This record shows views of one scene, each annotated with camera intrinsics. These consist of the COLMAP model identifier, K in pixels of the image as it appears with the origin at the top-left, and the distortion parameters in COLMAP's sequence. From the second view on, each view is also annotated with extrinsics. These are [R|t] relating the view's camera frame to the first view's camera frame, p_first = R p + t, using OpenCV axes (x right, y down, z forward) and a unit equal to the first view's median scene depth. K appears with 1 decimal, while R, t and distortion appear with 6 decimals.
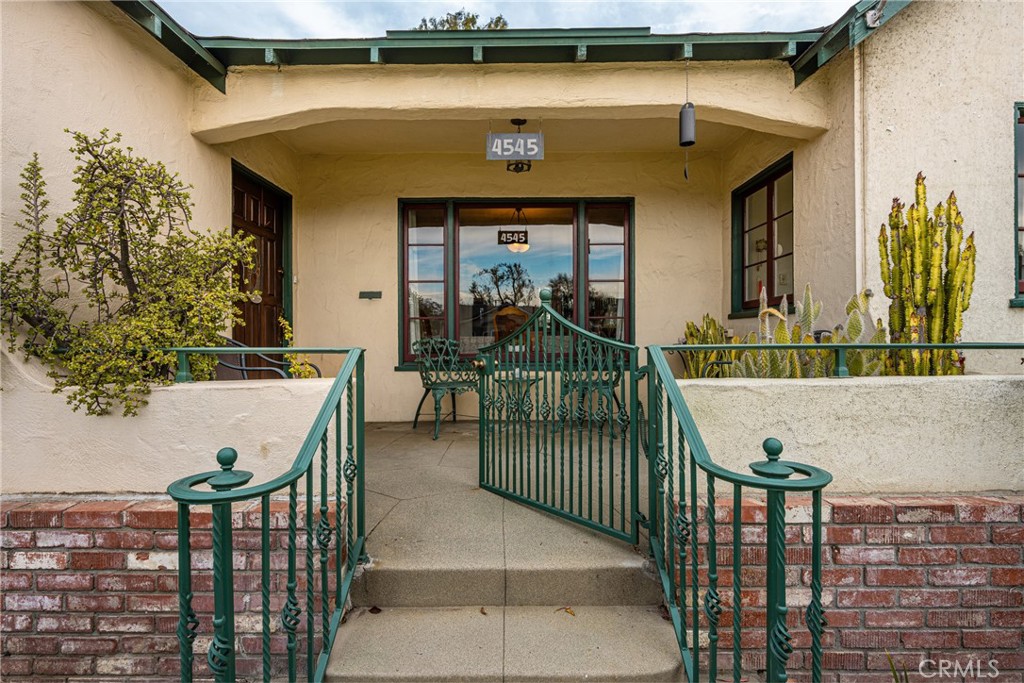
lens RADIAL K [[485.0, 0, 520.1], [0, 485.0, 339.7], [0, 0, 1]] dist [-0.004682, 0.000477]
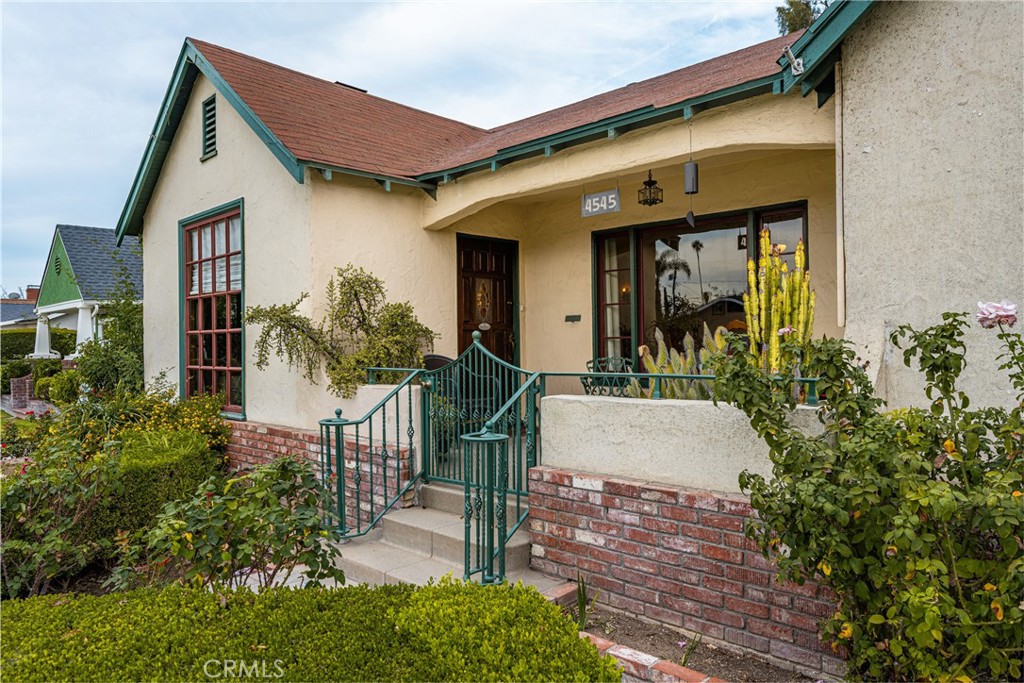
lens RADIAL K [[650.9, 0, 507.2], [0, 650.9, 344.2], [0, 0, 1]] dist [-0.010120, 0.000954]
pose [[0.735026, -0.005073, -0.678019, 1.114238], [0.005540, 0.999984, -0.001476, -0.052293], [0.678016, -0.002672, 0.735042, -0.435484]]
